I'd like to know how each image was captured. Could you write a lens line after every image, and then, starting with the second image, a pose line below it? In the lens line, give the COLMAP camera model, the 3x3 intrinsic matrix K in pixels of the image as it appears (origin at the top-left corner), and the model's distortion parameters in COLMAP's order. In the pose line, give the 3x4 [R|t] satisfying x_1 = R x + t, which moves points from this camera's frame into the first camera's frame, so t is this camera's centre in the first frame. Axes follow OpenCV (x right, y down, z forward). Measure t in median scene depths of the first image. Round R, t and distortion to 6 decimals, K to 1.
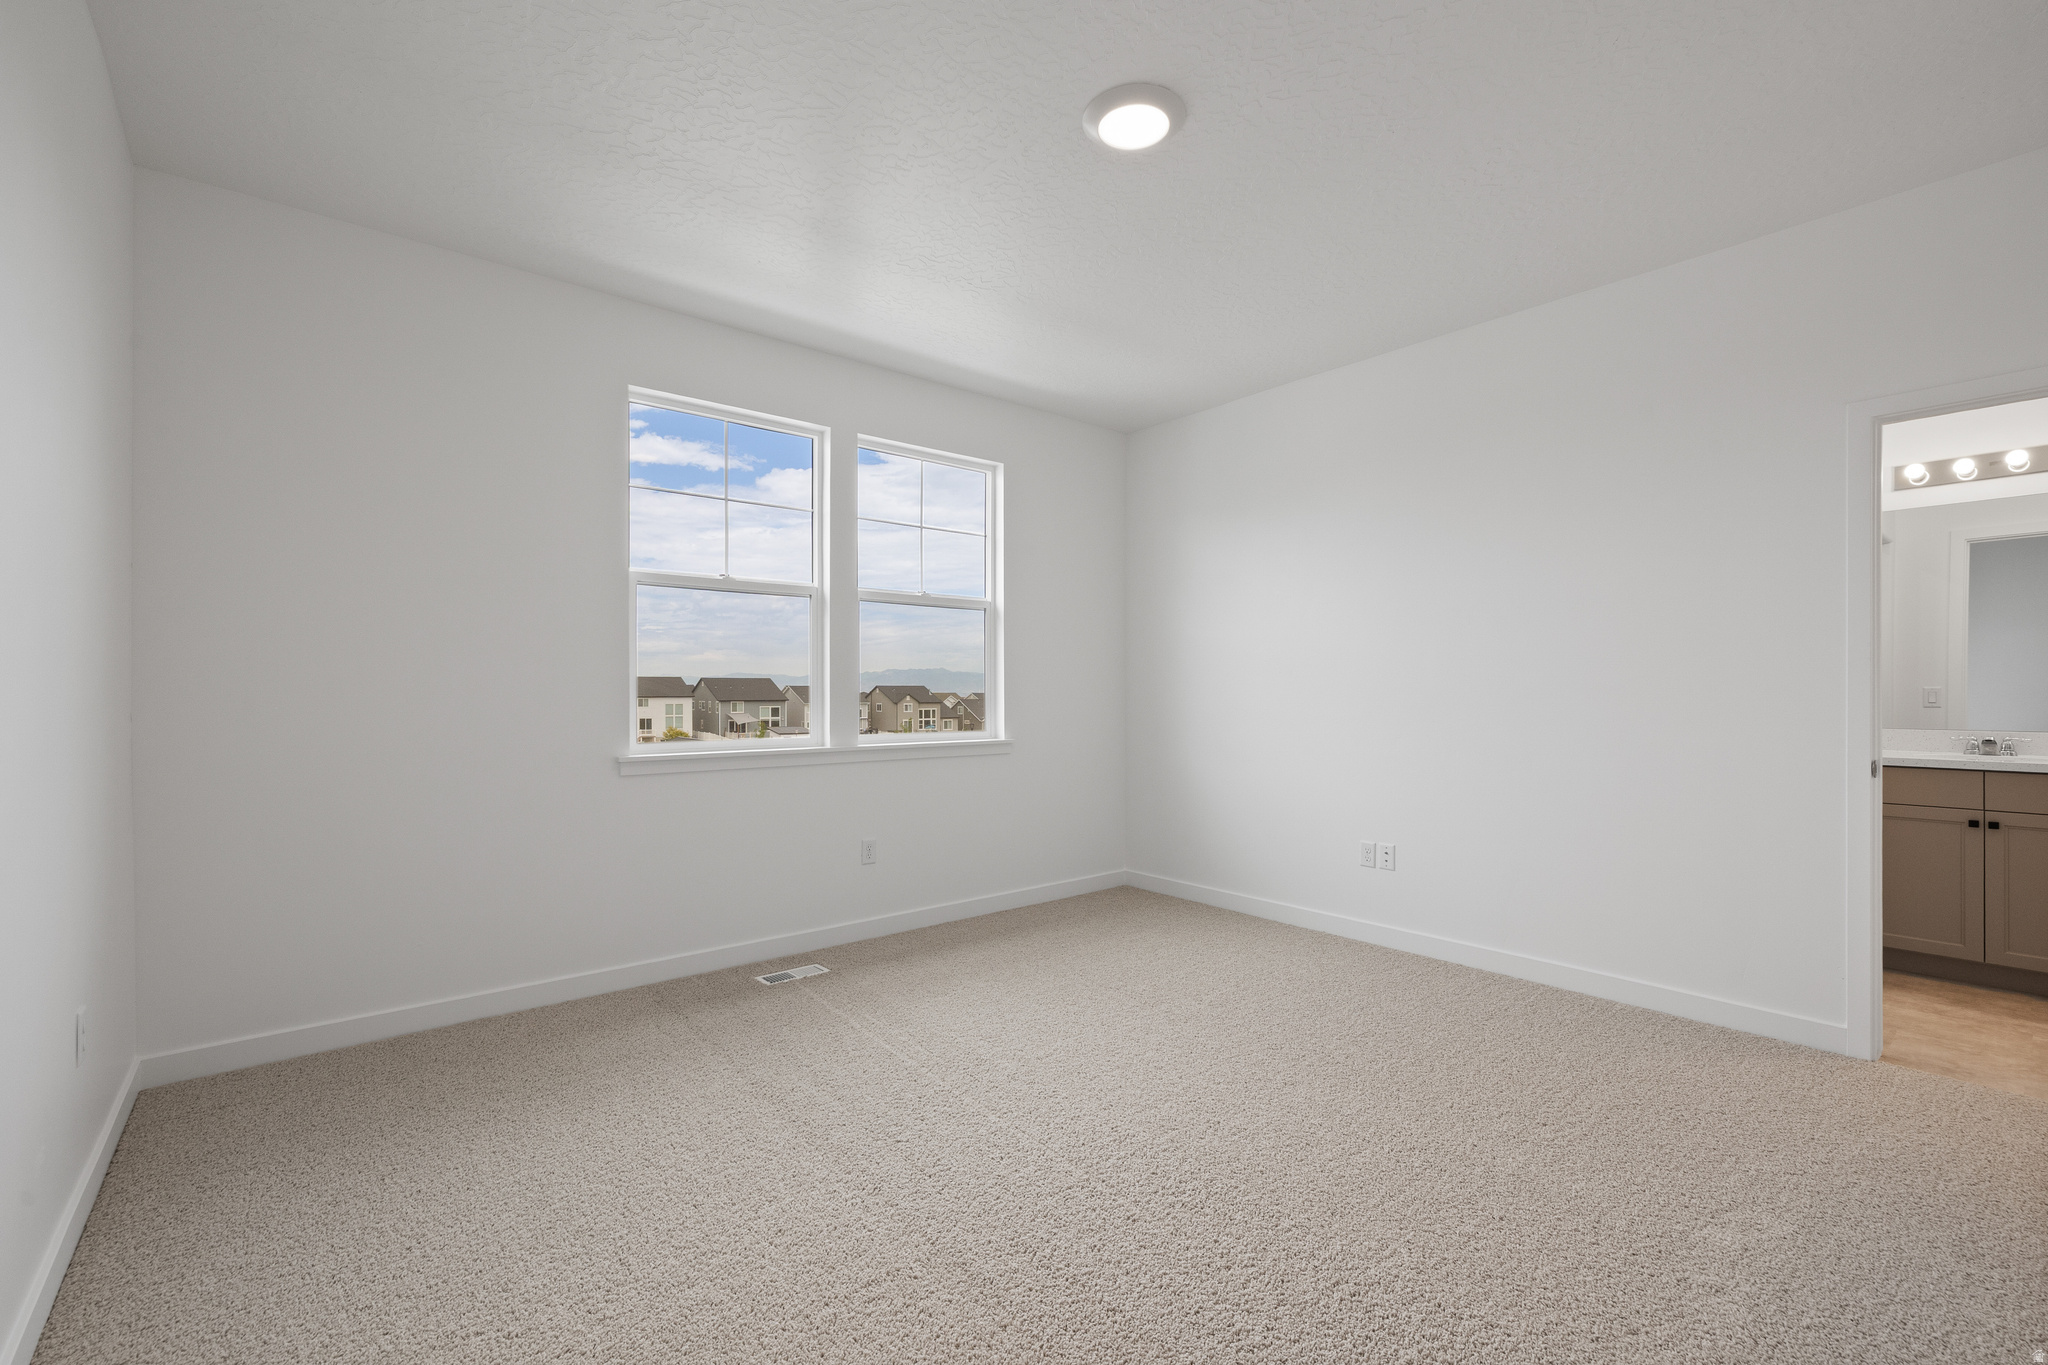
lens RADIAL K [[865.7, 0, 1032.0], [0, 865.7, 686.8], [0, 0, 1]] dist [0.000814, -0.000023]
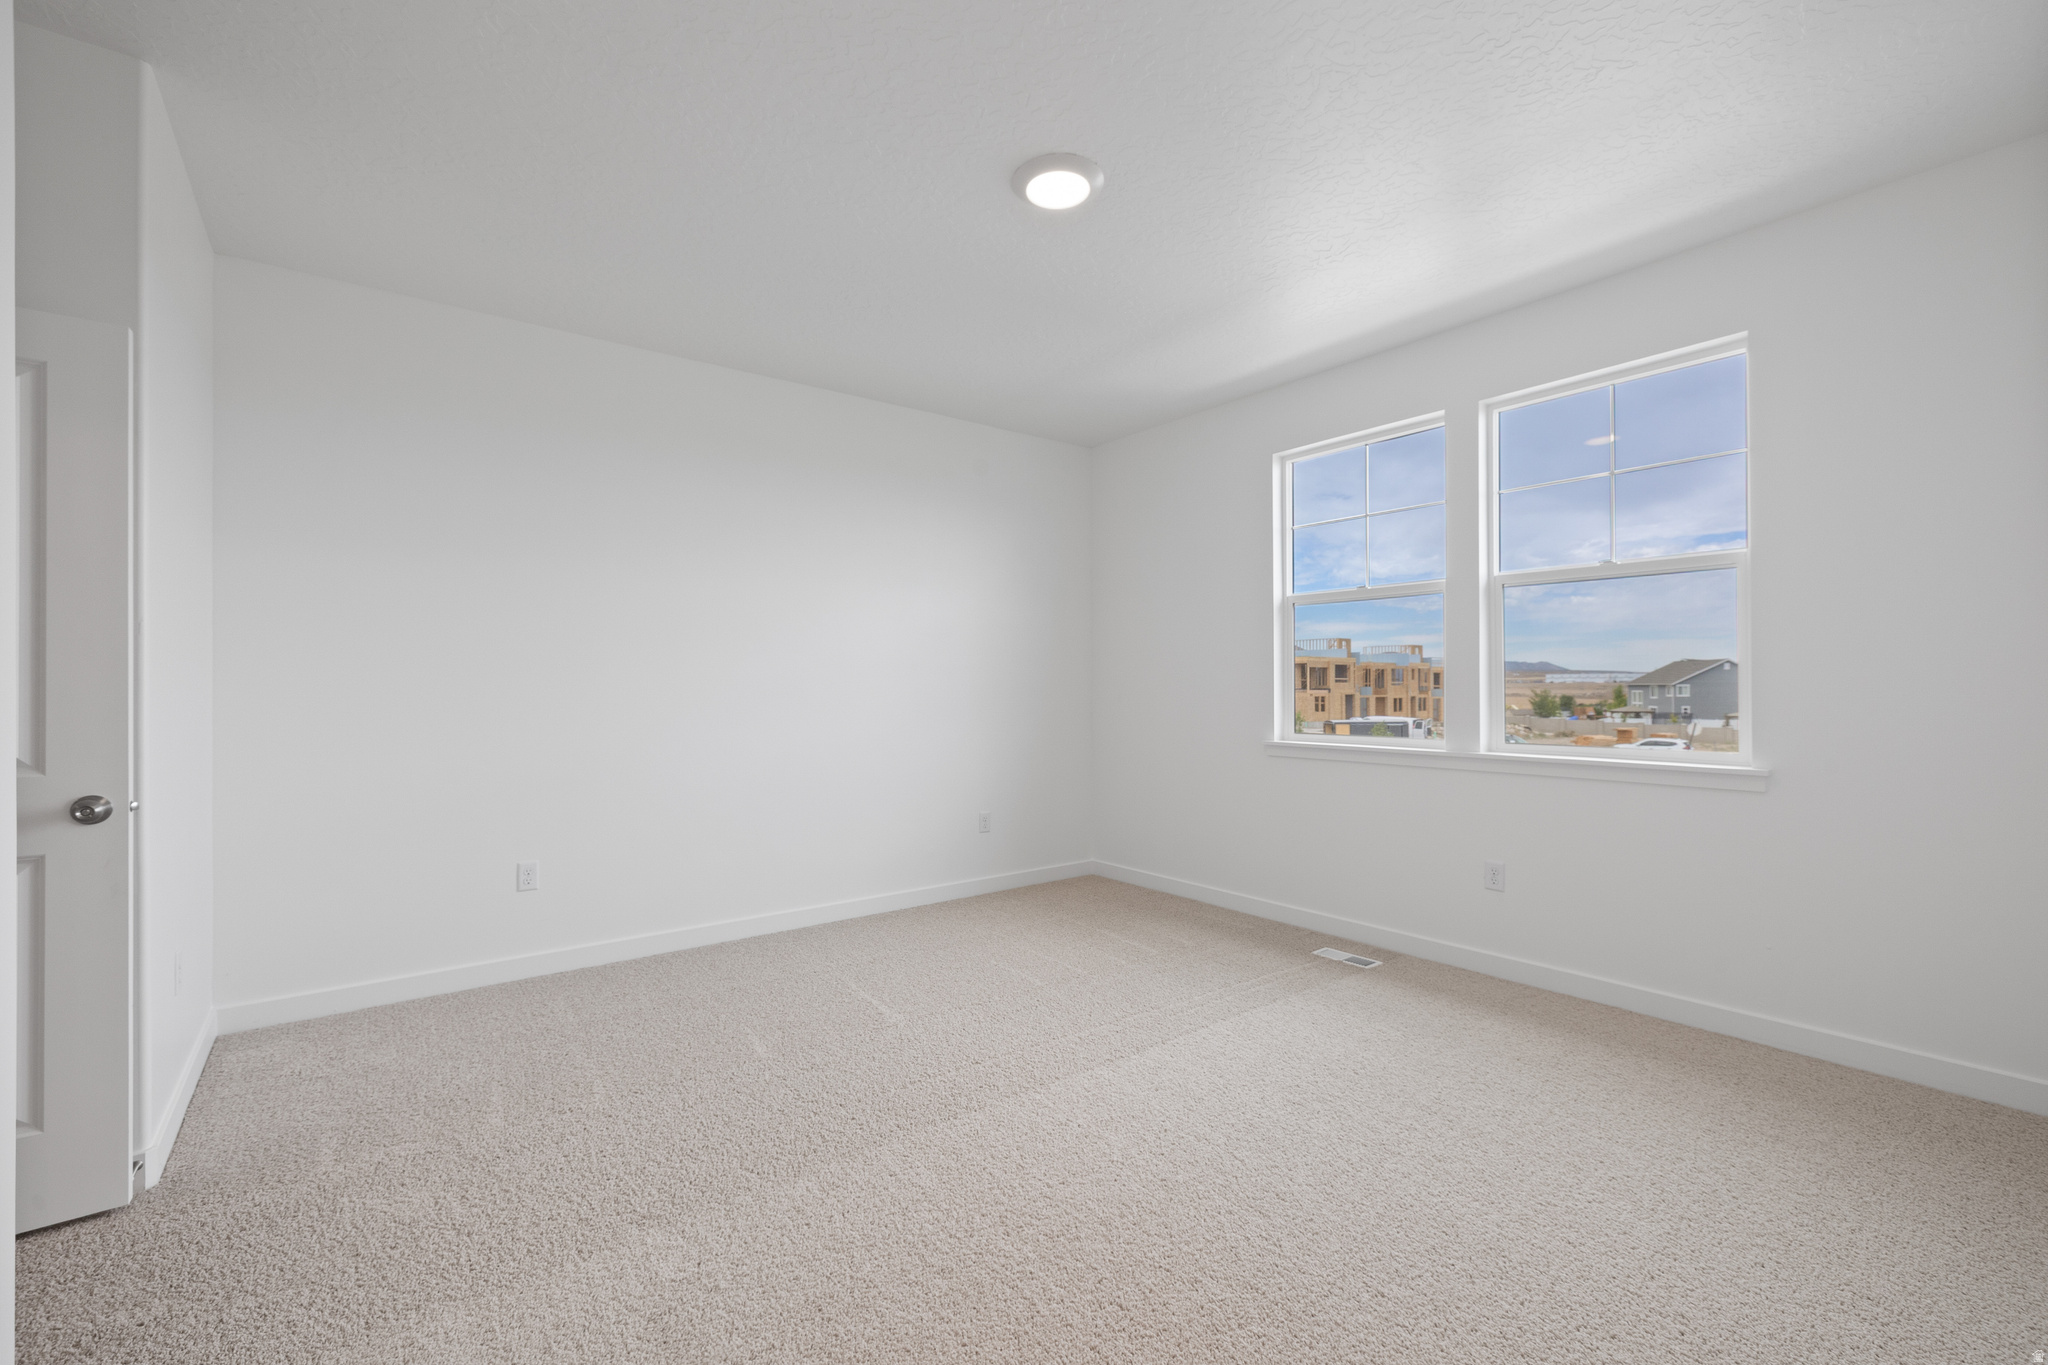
lens RADIAL K [[865.7, 0, 1032.0], [0, 865.7, 685.0], [0, 0, 1]] dist [0.000814, -0.000023]
pose [[-0.048823, -0.007490, -0.998779, 0.697230], [0.004038, 0.999962, -0.007697, 0.003043], [0.998799, -0.004408, -0.048791, 0.573168]]
